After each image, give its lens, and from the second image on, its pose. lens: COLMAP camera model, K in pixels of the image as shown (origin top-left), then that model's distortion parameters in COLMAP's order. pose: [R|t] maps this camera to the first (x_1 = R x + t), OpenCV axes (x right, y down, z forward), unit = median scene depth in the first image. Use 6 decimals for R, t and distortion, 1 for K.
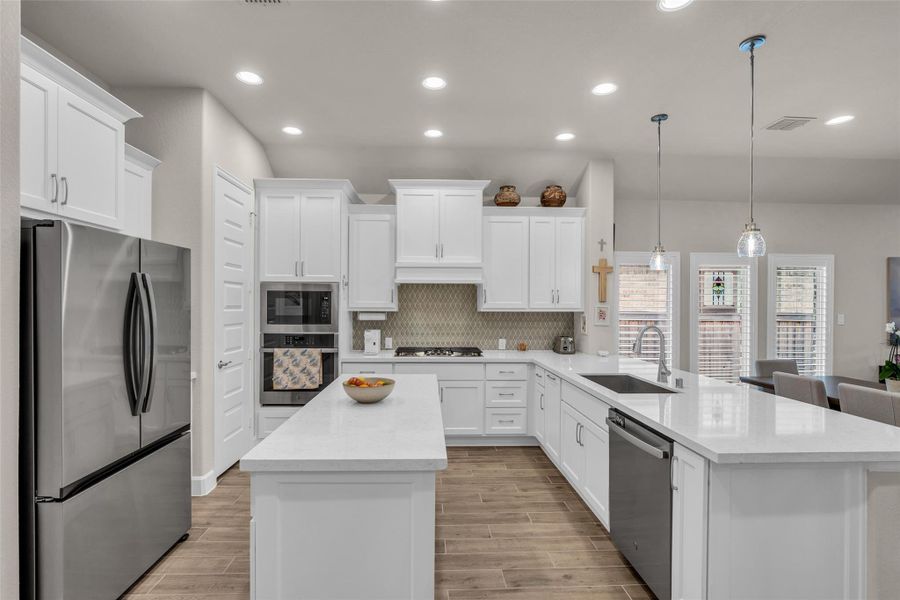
lens RADIAL K [[415.1, 0, 447.9], [0, 415.1, 304.5], [0, 0, 1]] dist [0.000142, -0.000090]
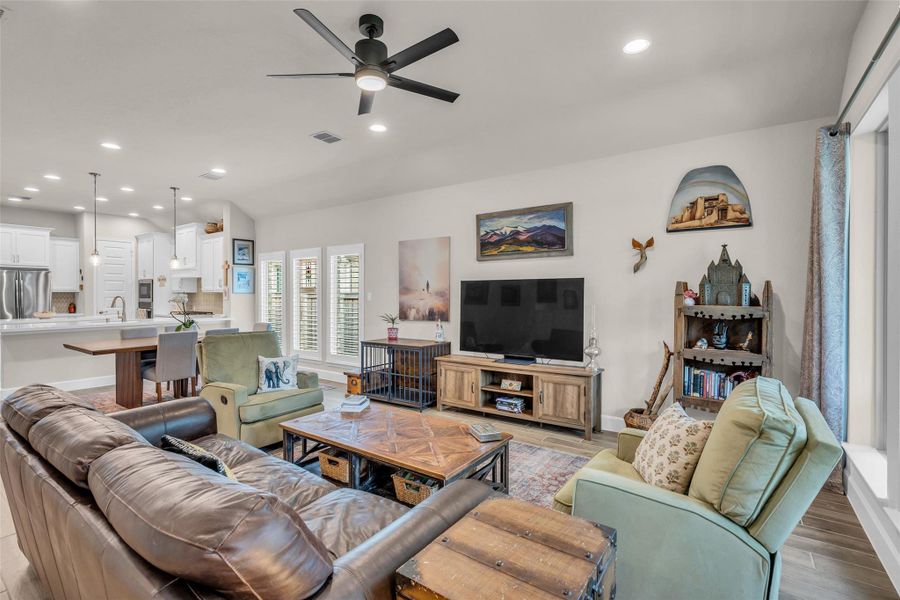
lens RADIAL K [[415.1, 0, 449.0], [0, 415.1, 300.0], [0, 0, 1]] dist [0.000142, -0.000090]
pose [[0.796097, 0.001139, -0.605168, 1.860946], [0.009836, 0.999842, 0.014822, 0.029595], [0.605090, -0.017752, 0.795959, 0.181473]]
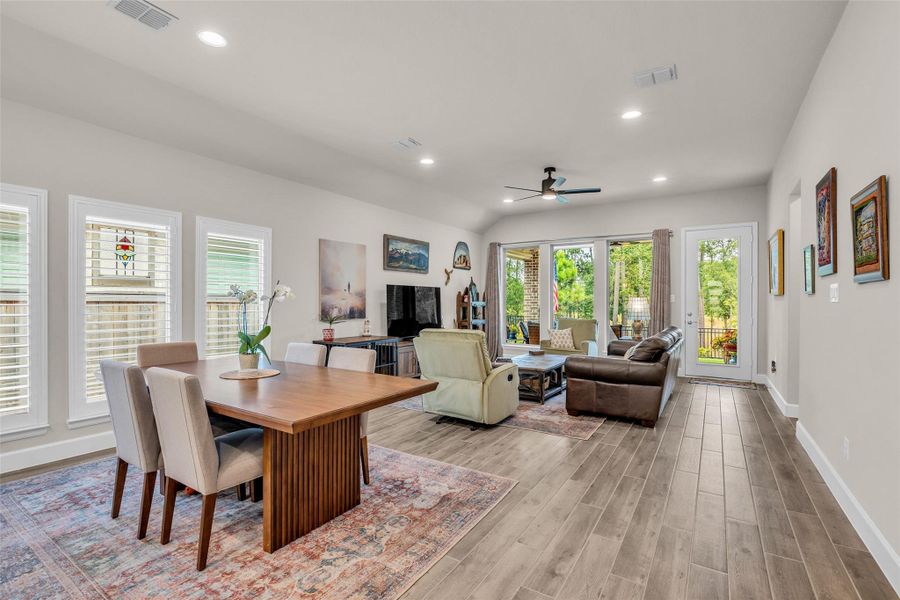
lens RADIAL K [[415.1, 0, 450.0], [0, 415.1, 297.9], [0, 0, 1]] dist [0.000142, -0.000090]
pose [[0.569939, 0.002418, 0.821683, 0.377428], [-0.012868, 0.999899, 0.005983, 0.029384], [-0.821586, -0.013983, 0.569913, 0.112265]]
